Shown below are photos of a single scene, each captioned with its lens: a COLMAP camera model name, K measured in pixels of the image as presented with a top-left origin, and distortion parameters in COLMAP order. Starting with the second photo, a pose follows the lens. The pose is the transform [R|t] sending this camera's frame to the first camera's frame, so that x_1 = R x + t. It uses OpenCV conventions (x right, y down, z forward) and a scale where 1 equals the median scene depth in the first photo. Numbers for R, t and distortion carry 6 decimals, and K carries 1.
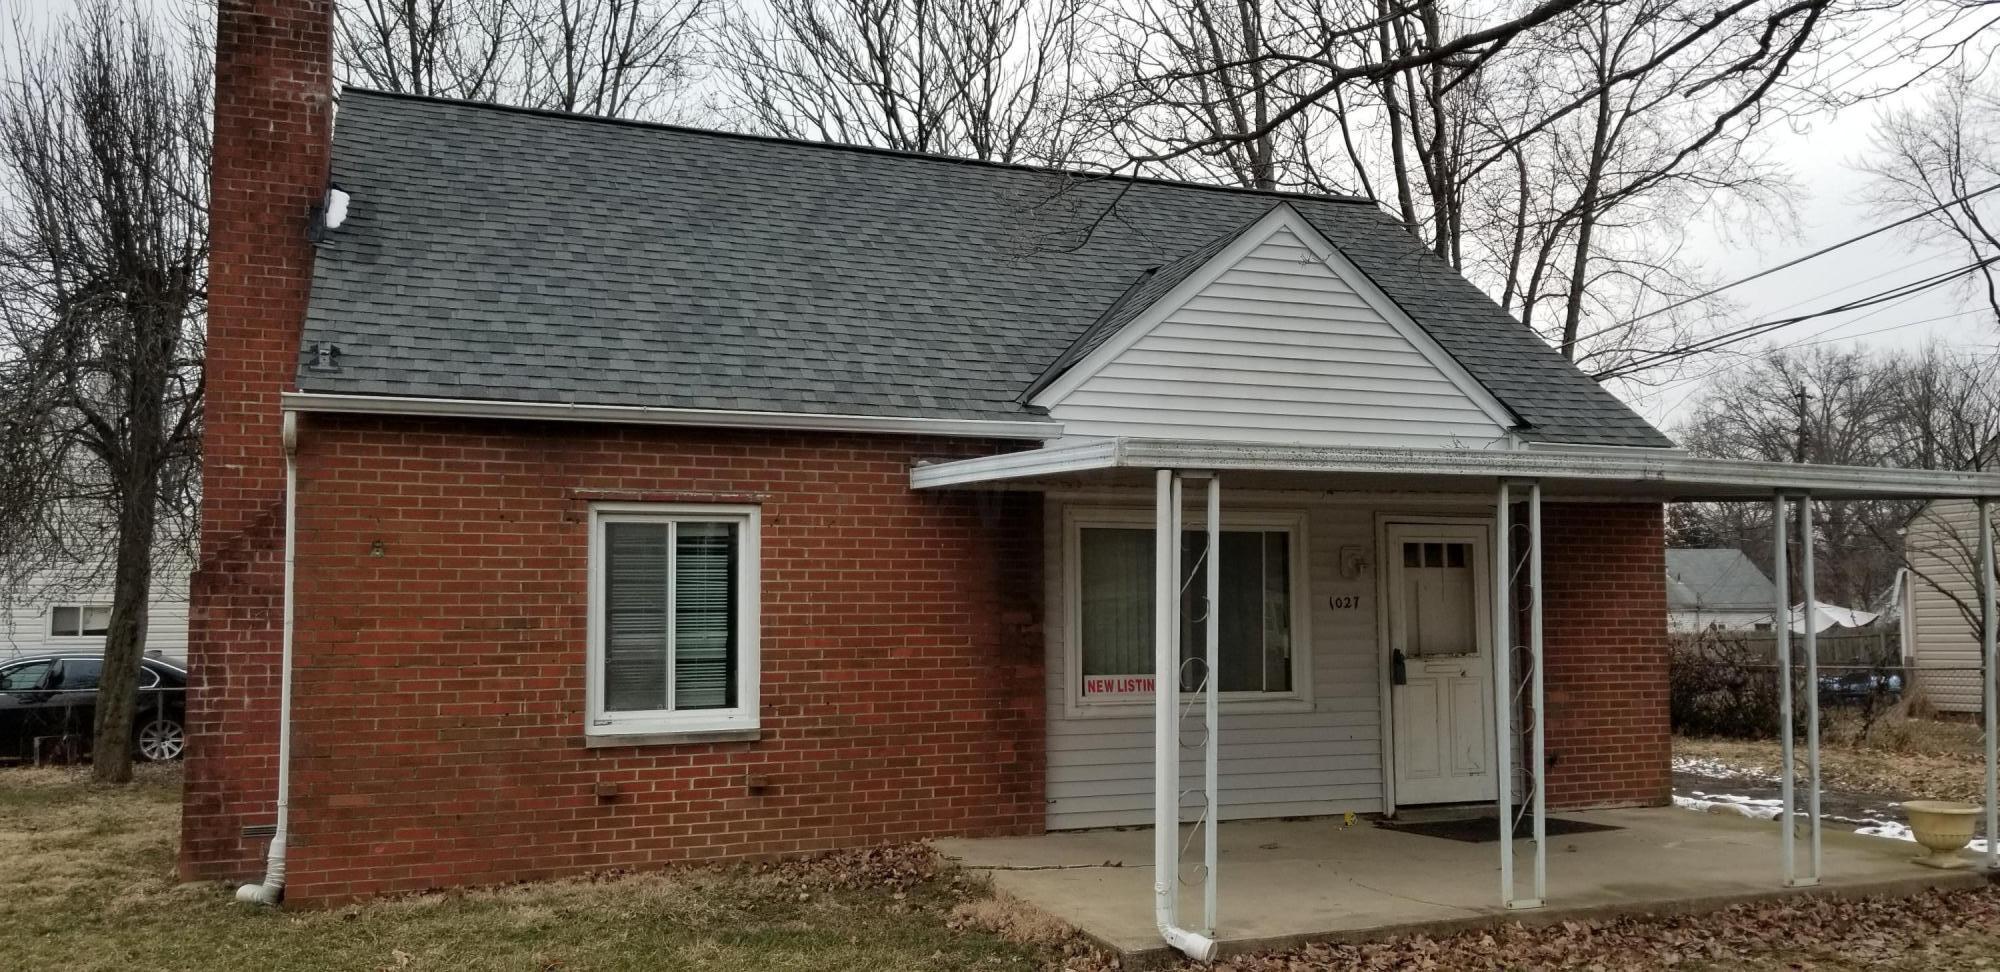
lens RADIAL K [[1584.9, 0, 1001.4], [0, 1584.9, 449.7], [0, 0, 1]] dist [0.067266, -0.119669]
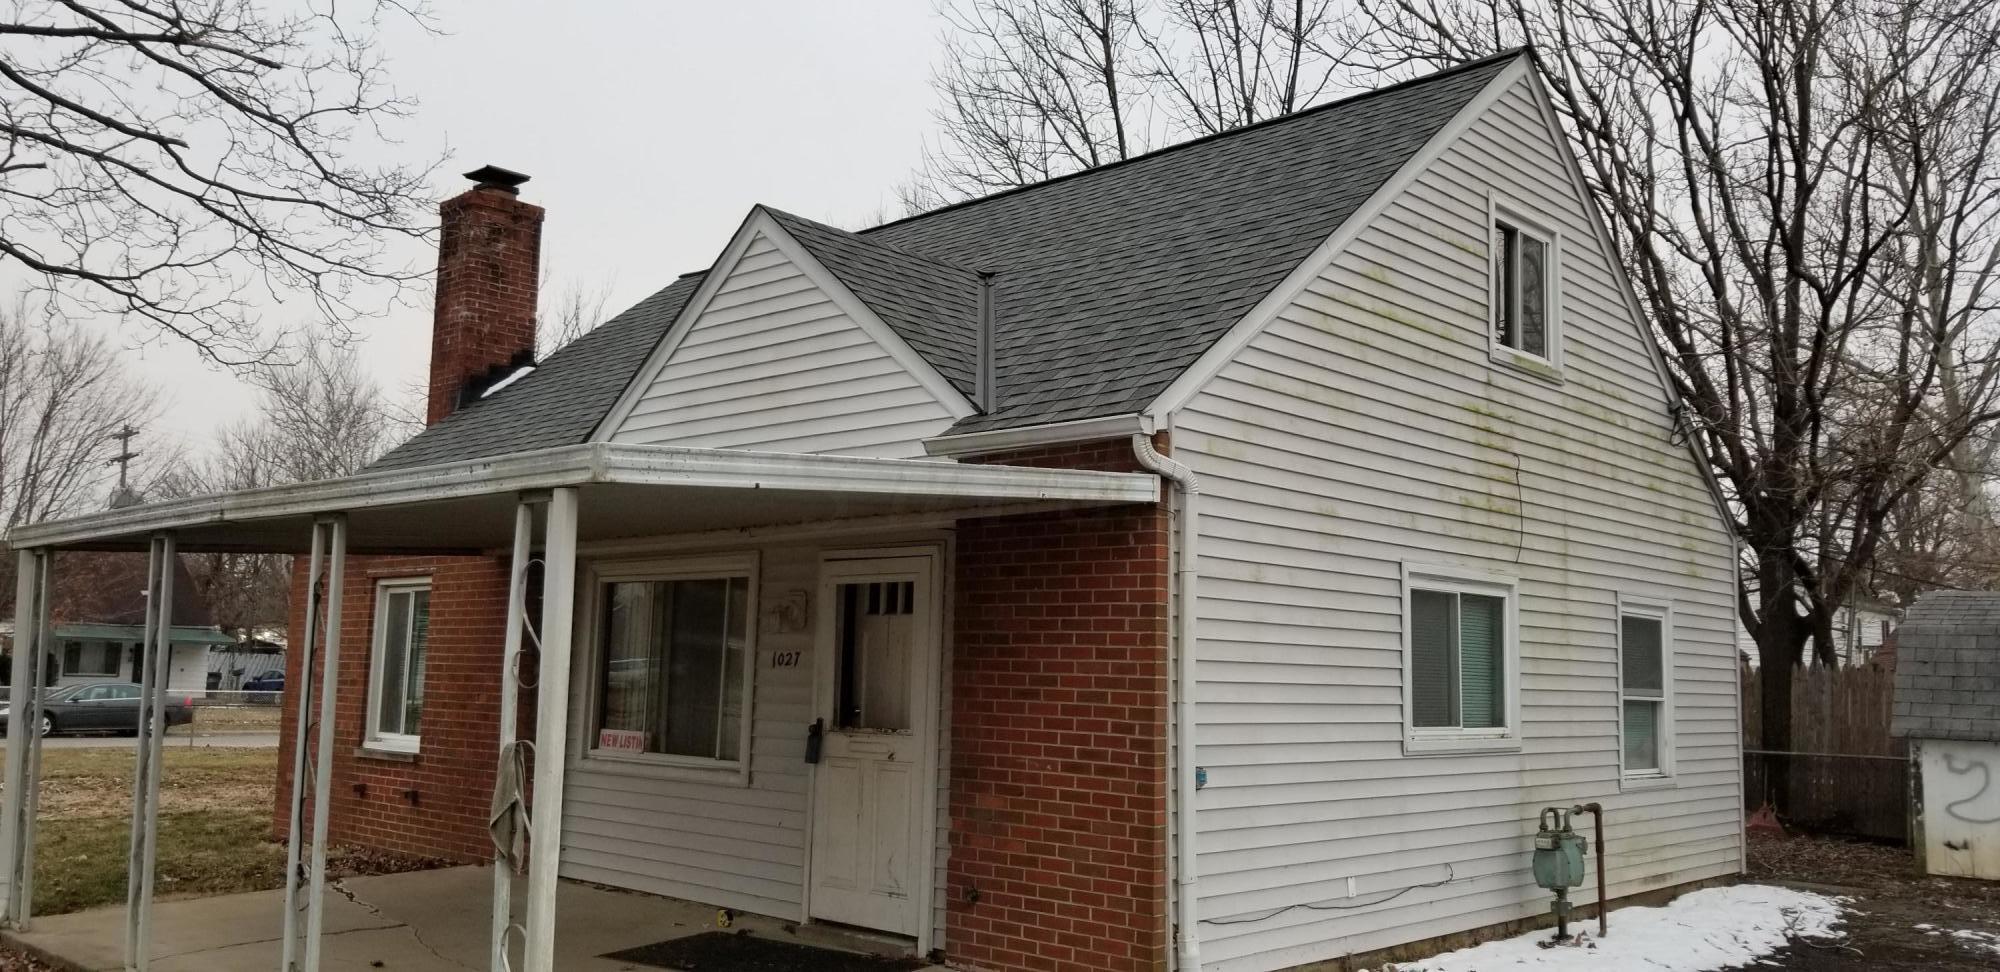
lens RADIAL K [[1584.9, 0, 1001.4], [0, 1584.9, 449.7], [0, 0, 1]] dist [0.067266, -0.119669]
pose [[0.406826, -0.112628, -0.906536, 1.027435], [0.069132, 0.993321, -0.092386, 0.071521], [0.910886, -0.025086, 0.411895, 0.760941]]
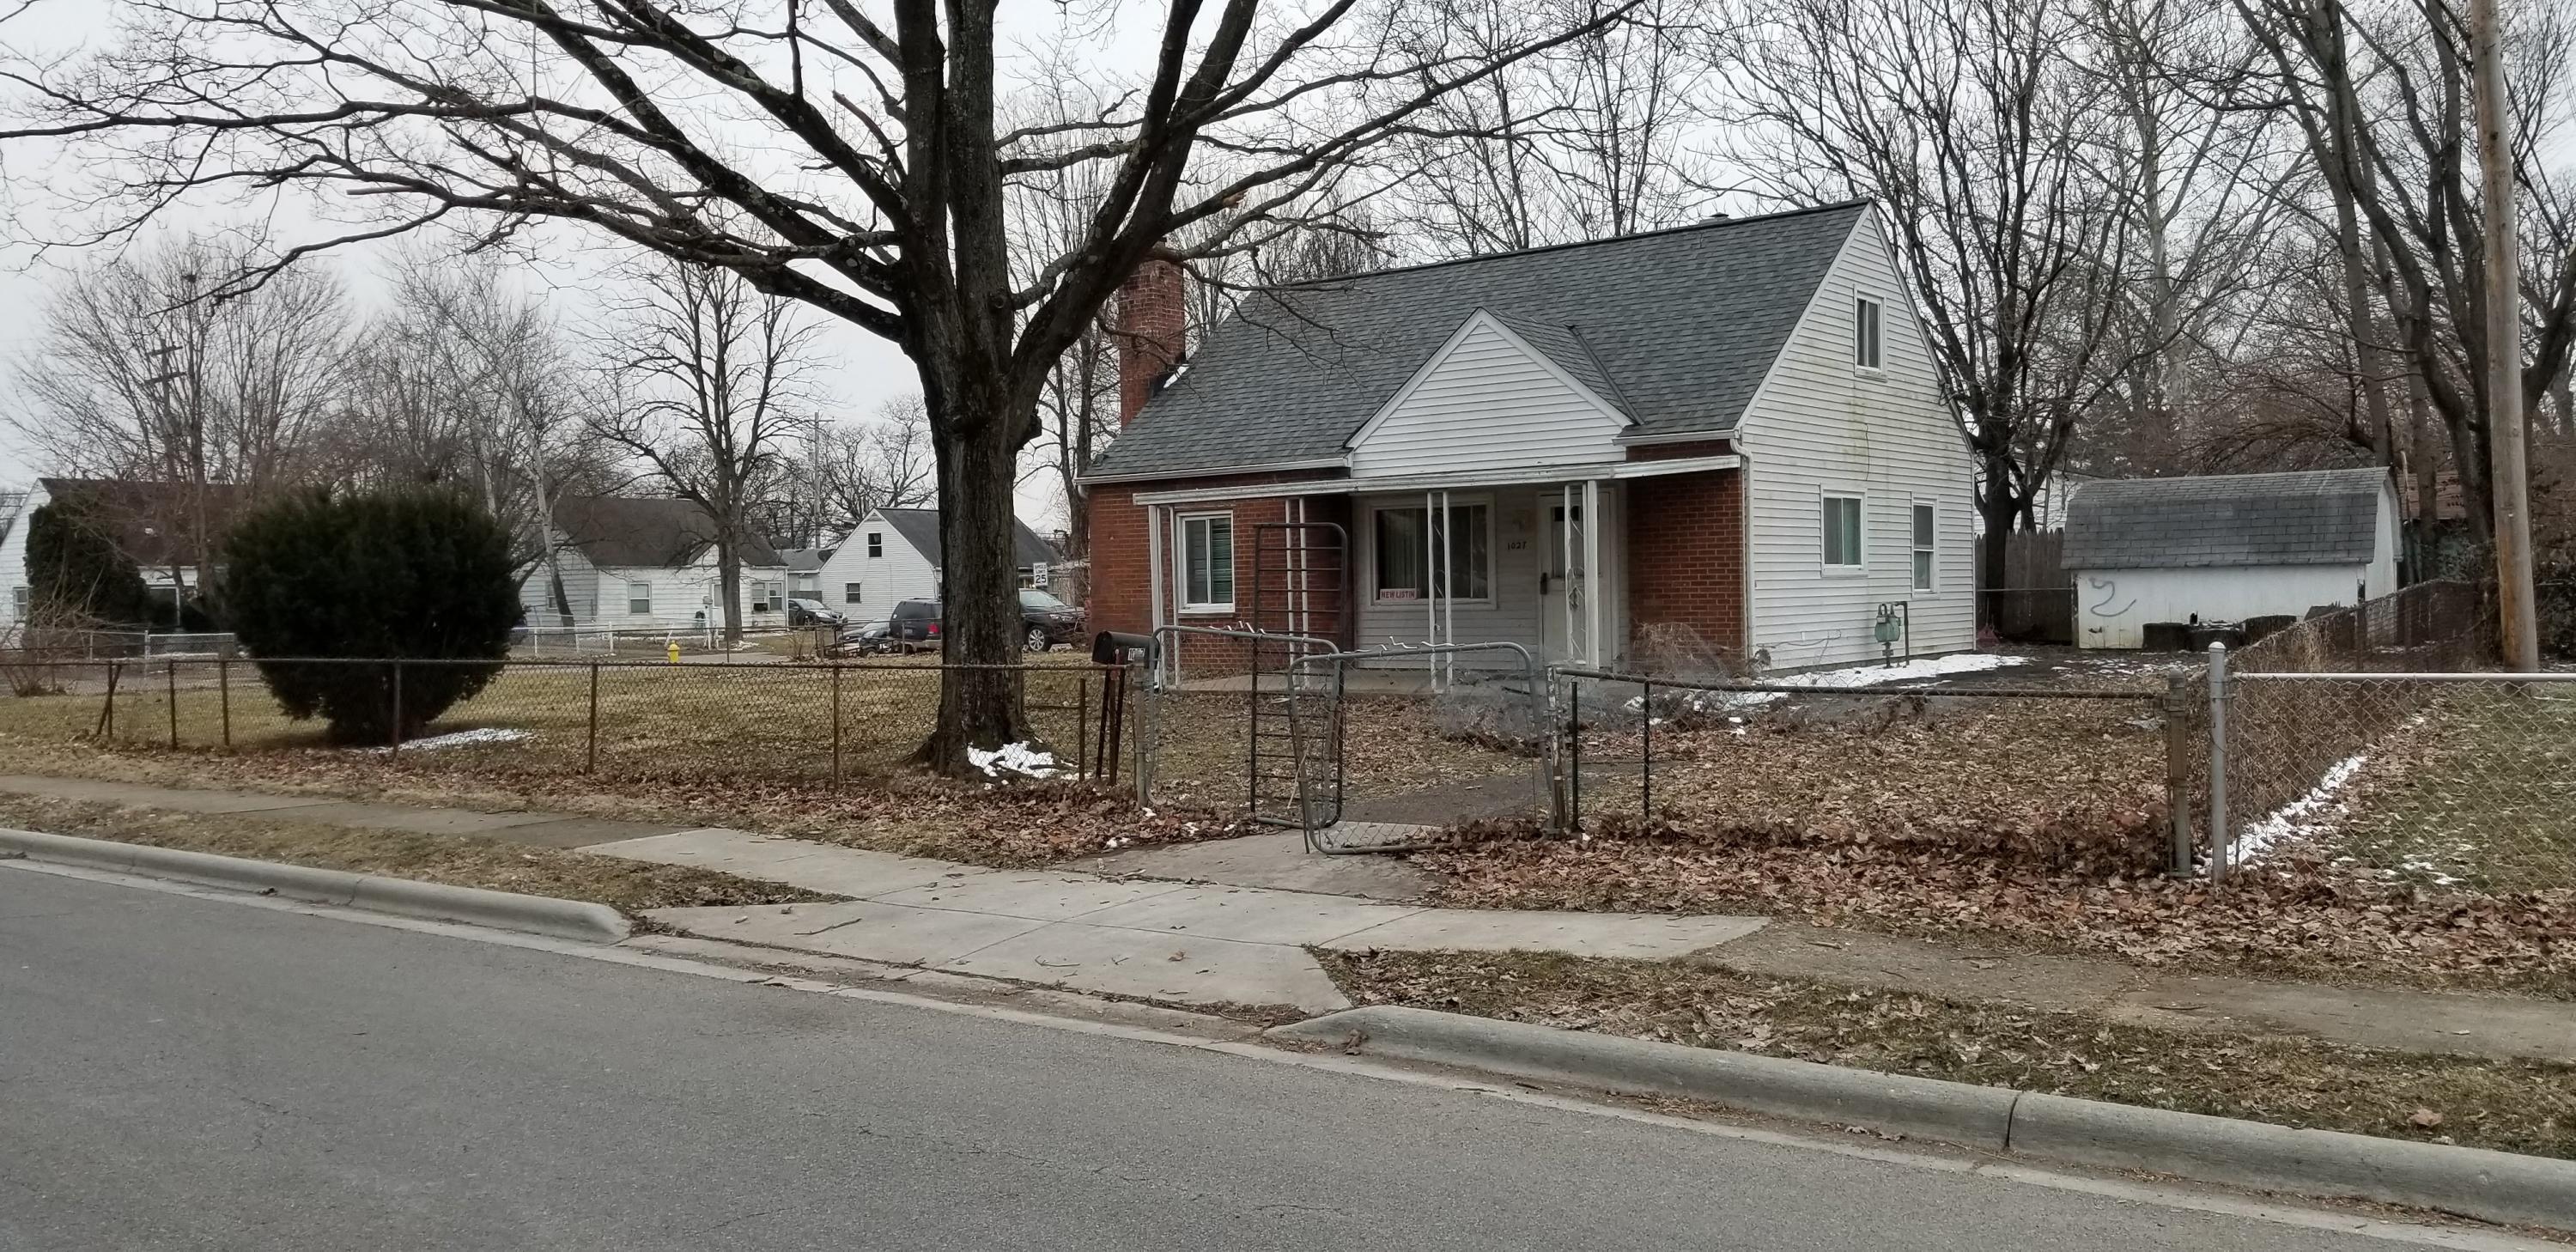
lens RADIAL K [[2041.4, 0, 1289.7], [0, 2041.4, 579.2], [0, 0, 1]] dist [0.067266, -0.119669]
pose [[0.507700, -0.010315, -0.861472, 1.926471], [0.106800, 0.992969, 0.051052, -0.002855], [0.854888, -0.117924, 0.505232, -0.284156]]
